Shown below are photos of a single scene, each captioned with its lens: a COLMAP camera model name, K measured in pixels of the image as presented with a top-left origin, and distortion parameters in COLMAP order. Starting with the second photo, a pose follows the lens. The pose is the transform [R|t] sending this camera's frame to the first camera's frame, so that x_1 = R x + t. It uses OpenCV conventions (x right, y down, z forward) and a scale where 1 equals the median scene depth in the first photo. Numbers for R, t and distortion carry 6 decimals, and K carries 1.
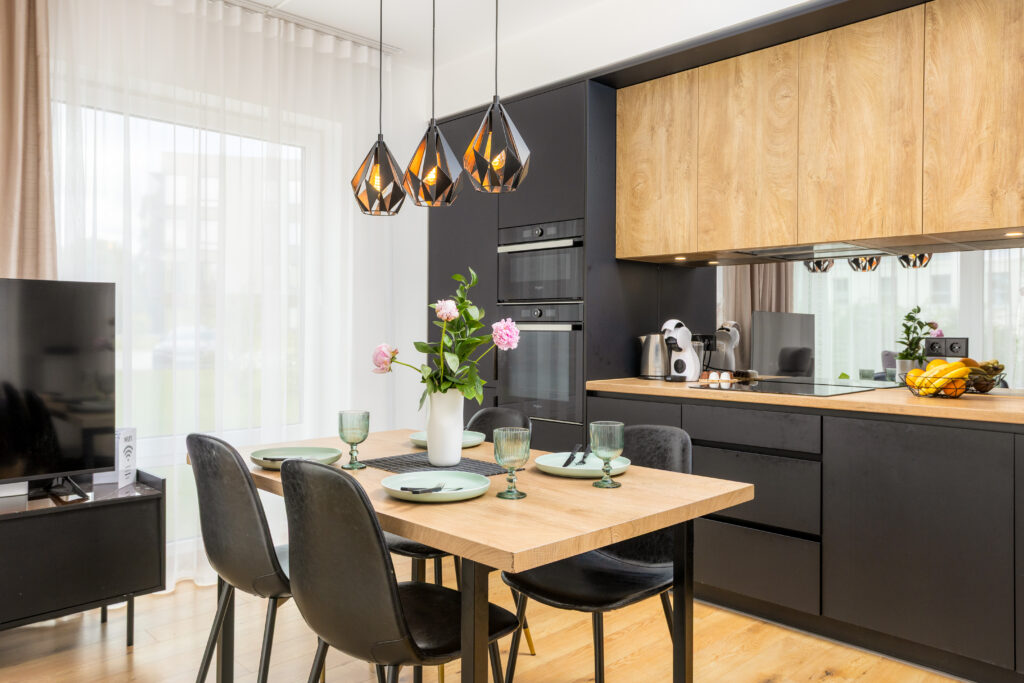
lens RADIAL K [[750.9, 0, 525.7], [0, 750.9, 322.7], [0, 0, 1]] dist [0.020952, 0.016158]
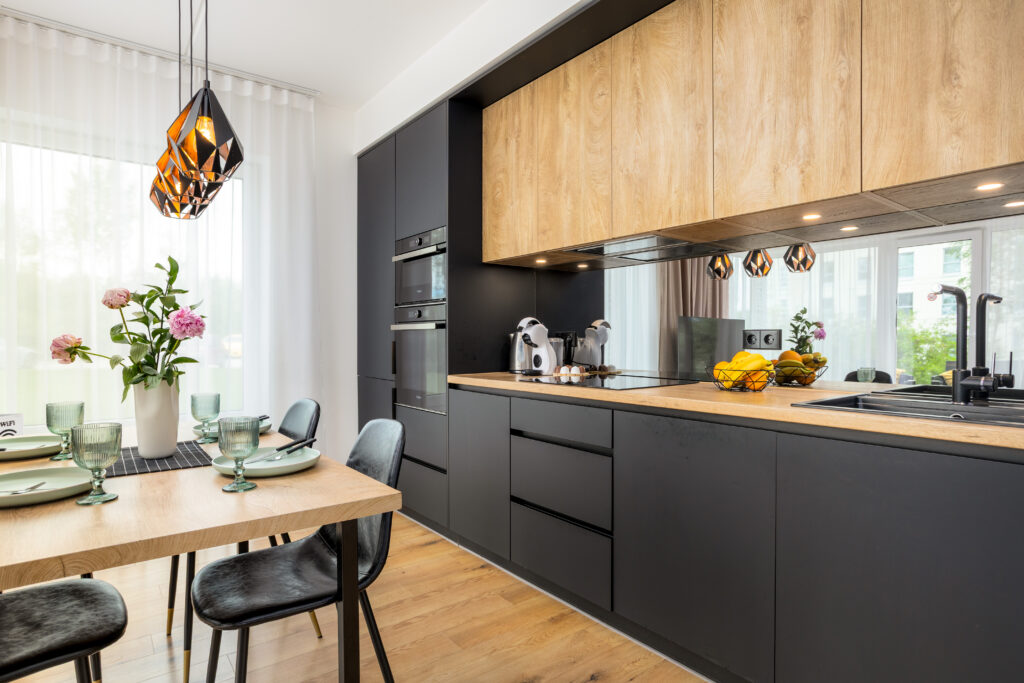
lens RADIAL K [[555.1, 0, 516.1], [0, 555.1, 335.3], [0, 0, 1]] dist [-0.018141, 0.011530]
pose [[0.992156, -0.006632, -0.124826, 0.314200], [0.006777, 0.999977, 0.000739, 0.023273], [0.124819, -0.001579, 0.992178, 0.239041]]
